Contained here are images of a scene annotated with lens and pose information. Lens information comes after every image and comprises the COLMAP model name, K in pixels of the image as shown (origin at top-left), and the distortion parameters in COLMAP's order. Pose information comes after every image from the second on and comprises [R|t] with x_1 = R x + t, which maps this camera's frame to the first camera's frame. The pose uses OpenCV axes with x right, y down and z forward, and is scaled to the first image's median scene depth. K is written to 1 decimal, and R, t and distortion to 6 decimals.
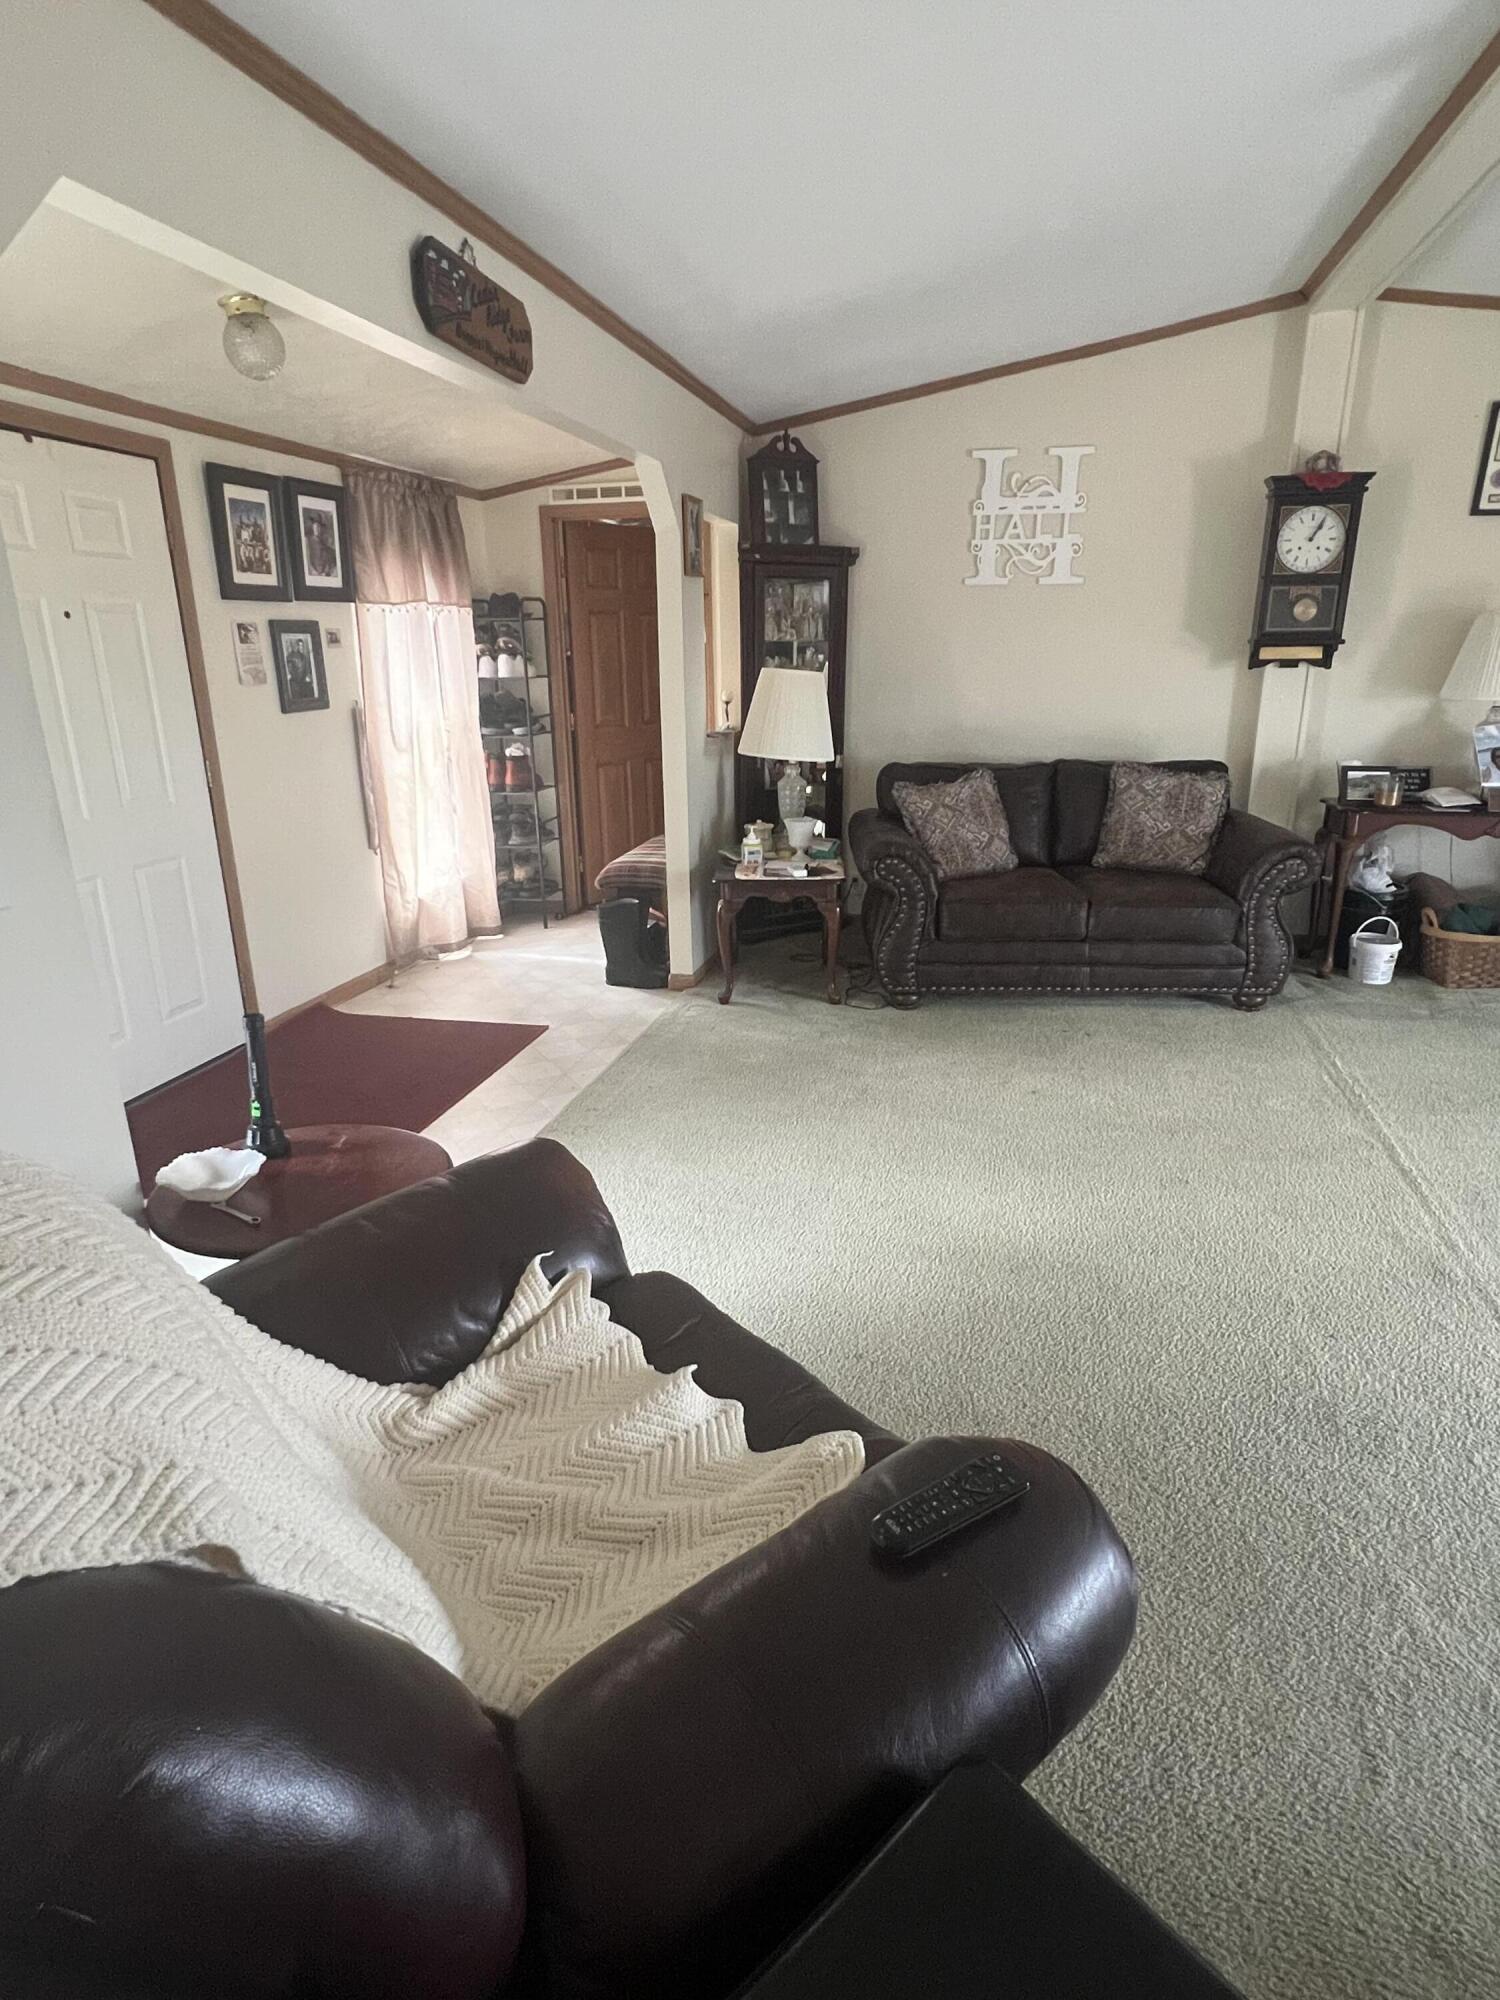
lens RADIAL K [[1088.3, 0, 753.3], [0, 1088.3, 993.7], [0, 0, 1]] dist [-0.006712, -0.000954]
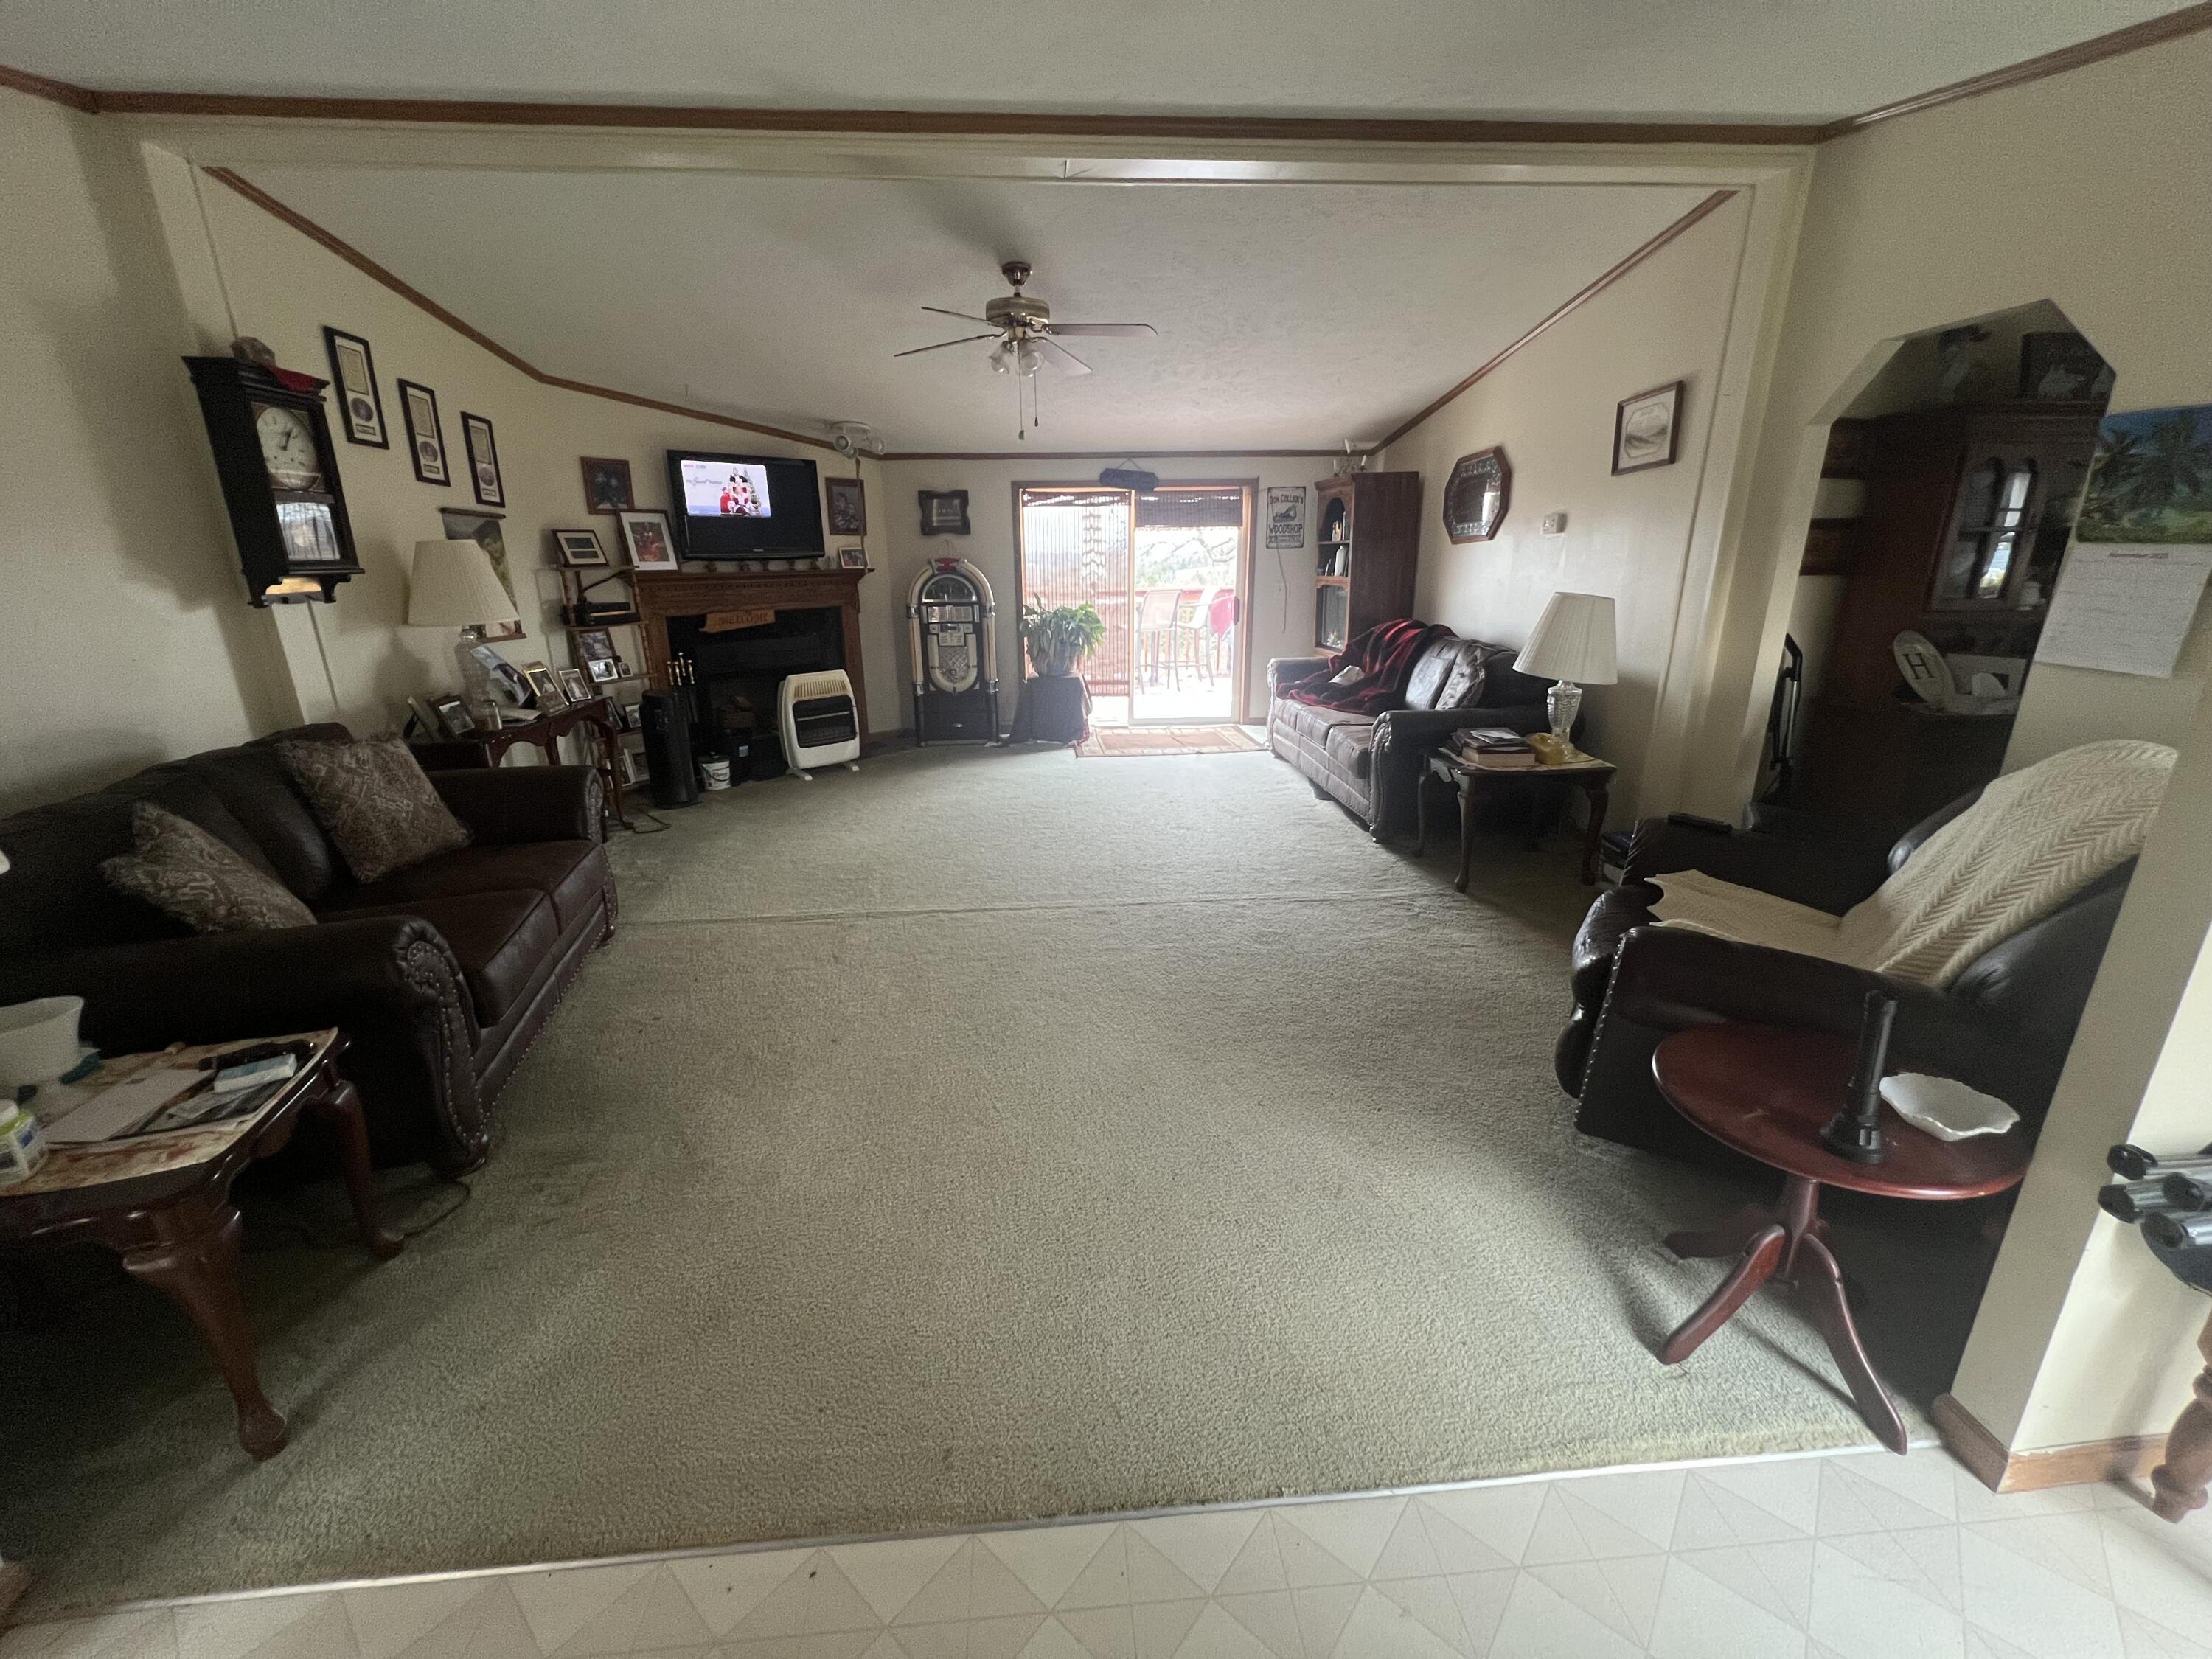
lens RADIAL K [[885.4, 0, 1104.7], [0, 885.4, 827.5], [0, 0, 1]] dist [-0.001524, -0.000187]
pose [[-0.310267, -0.266707, 0.912470, -0.368282], [0.314772, 0.876873, 0.363334, -0.219091], [-0.897024, 0.399951, -0.188113, 0.694030]]
